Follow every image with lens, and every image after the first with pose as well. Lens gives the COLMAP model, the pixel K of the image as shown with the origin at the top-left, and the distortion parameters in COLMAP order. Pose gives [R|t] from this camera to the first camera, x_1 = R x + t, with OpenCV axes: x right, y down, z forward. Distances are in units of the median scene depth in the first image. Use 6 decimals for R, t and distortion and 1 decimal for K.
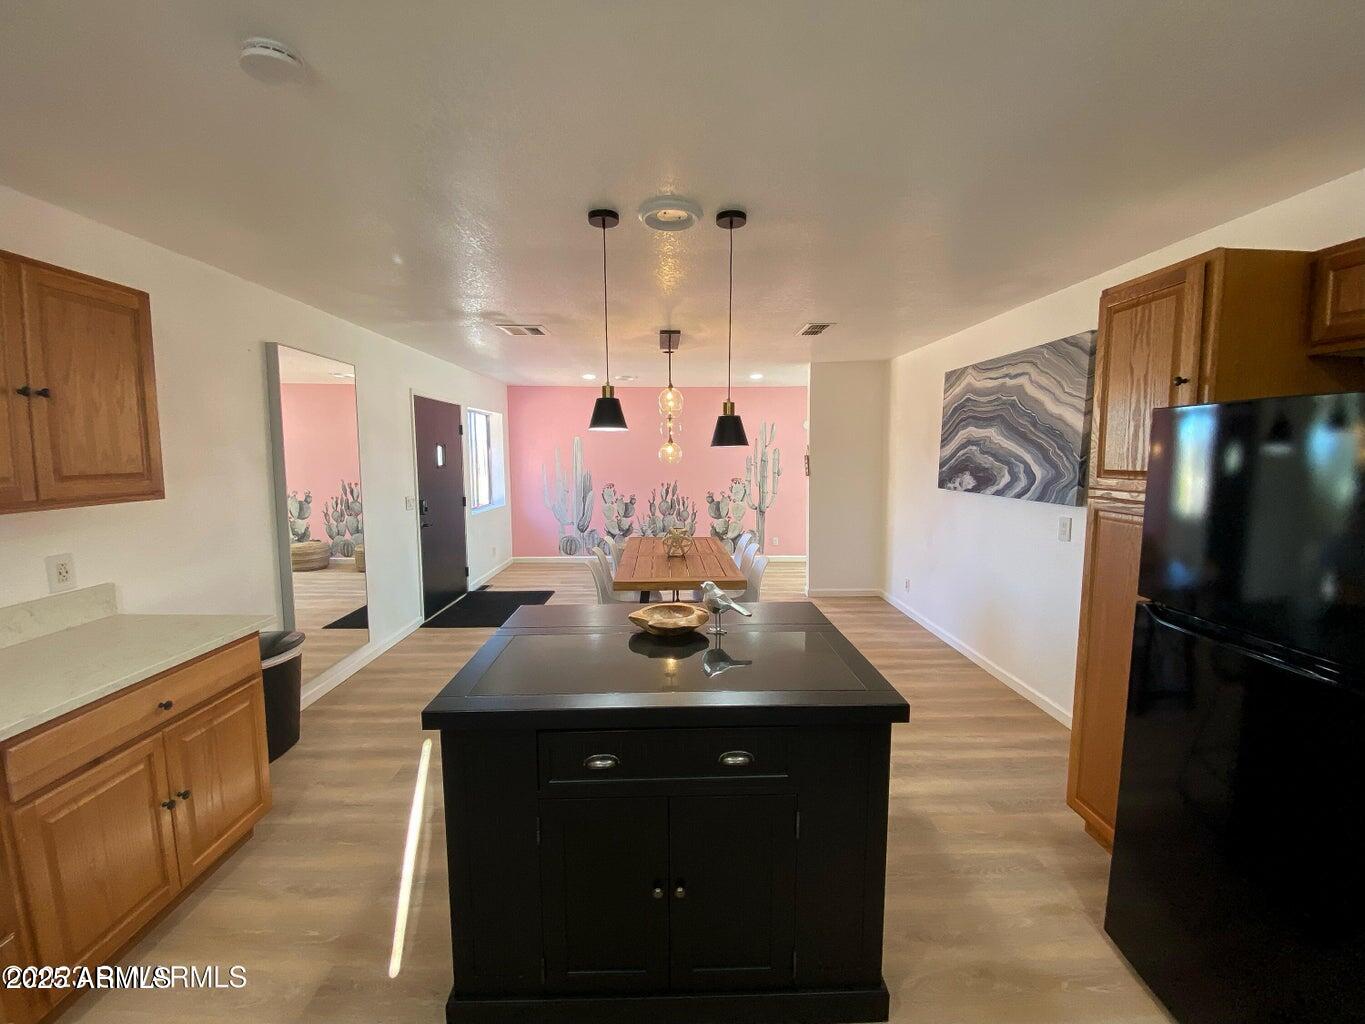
lens RADIAL K [[538.8, 0, 689.7], [0, 538.8, 506.2], [0, 0, 1]] dist [-0.032550, -0.003000]
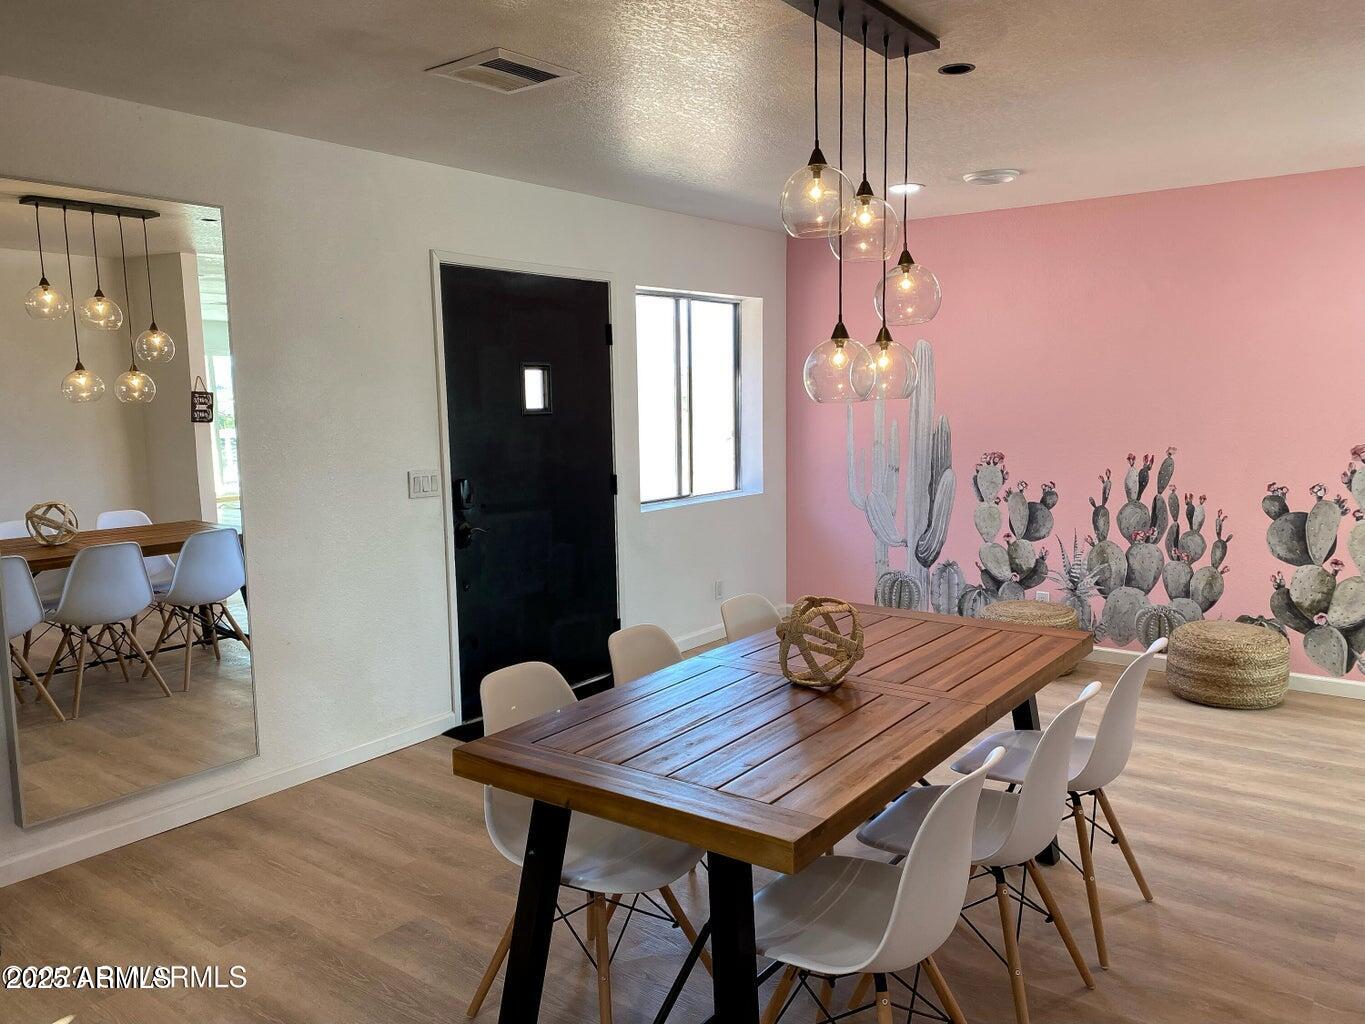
lens RADIAL K [[1021.4, 0, 670.5], [0, 1021.4, 509.1], [0, 0, 1]] dist [0.011618, -0.003553]
pose [[0.770638, 0.058175, -0.634612, 0.293333], [-0.045807, 0.998305, 0.035889, -0.030769], [0.635624, 0.001413, 0.771997, 0.472030]]
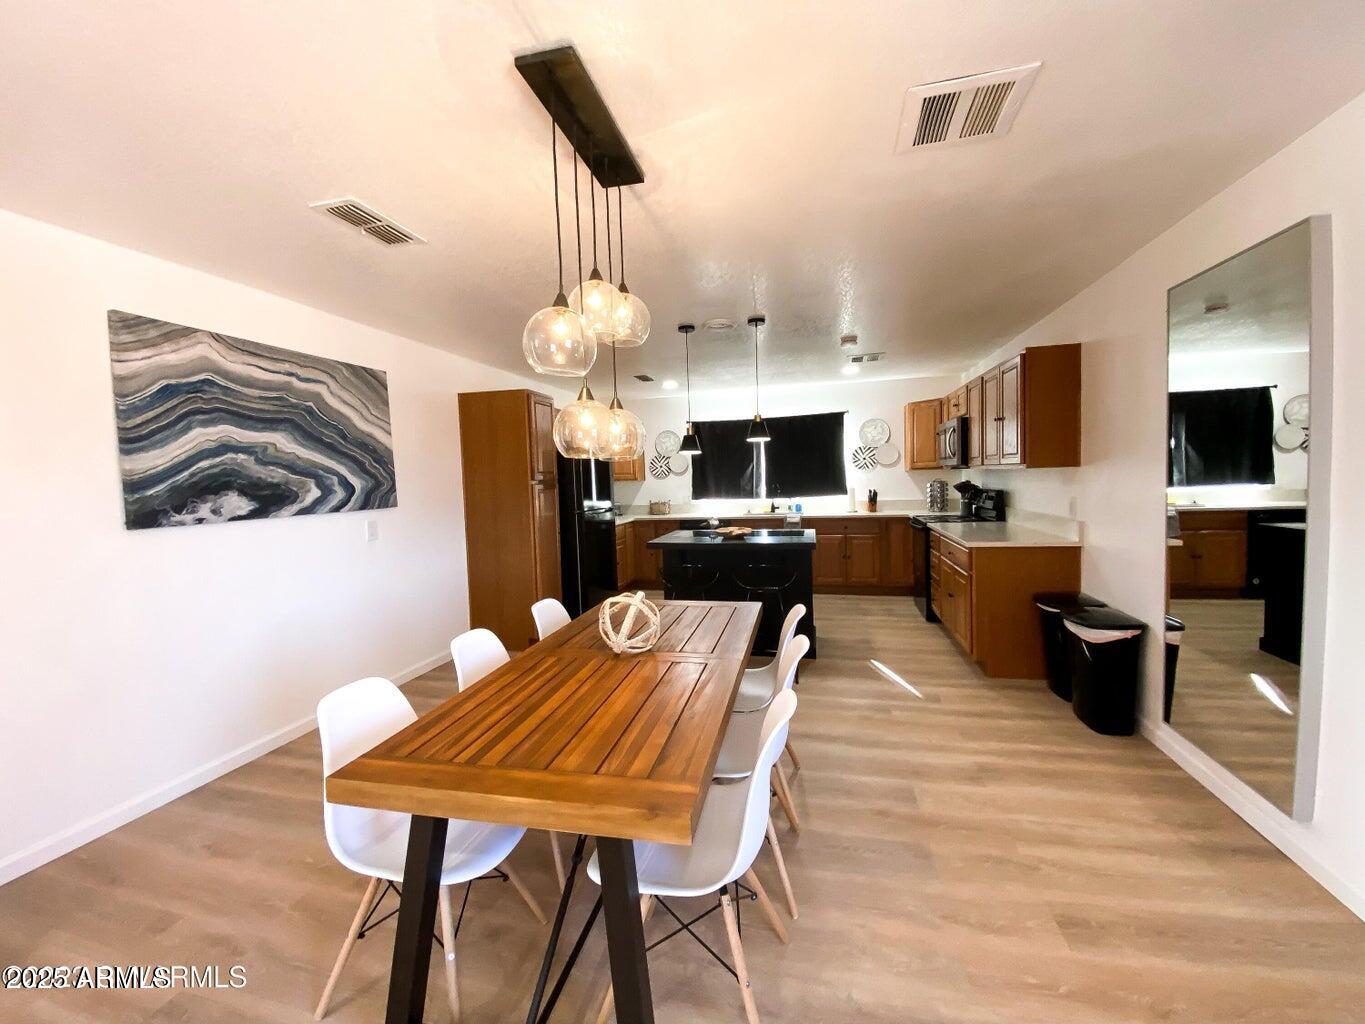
lens RADIAL K [[538.8, 0, 682.7], [0, 538.8, 511.9], [0, 0, 1]] dist [-0.032550, -0.003000]
pose [[-0.962785, 0.018316, 0.269646, -0.202317], [0.062952, 0.985457, 0.157832, -0.103874], [-0.262833, 0.168933, -0.949937, 1.433977]]
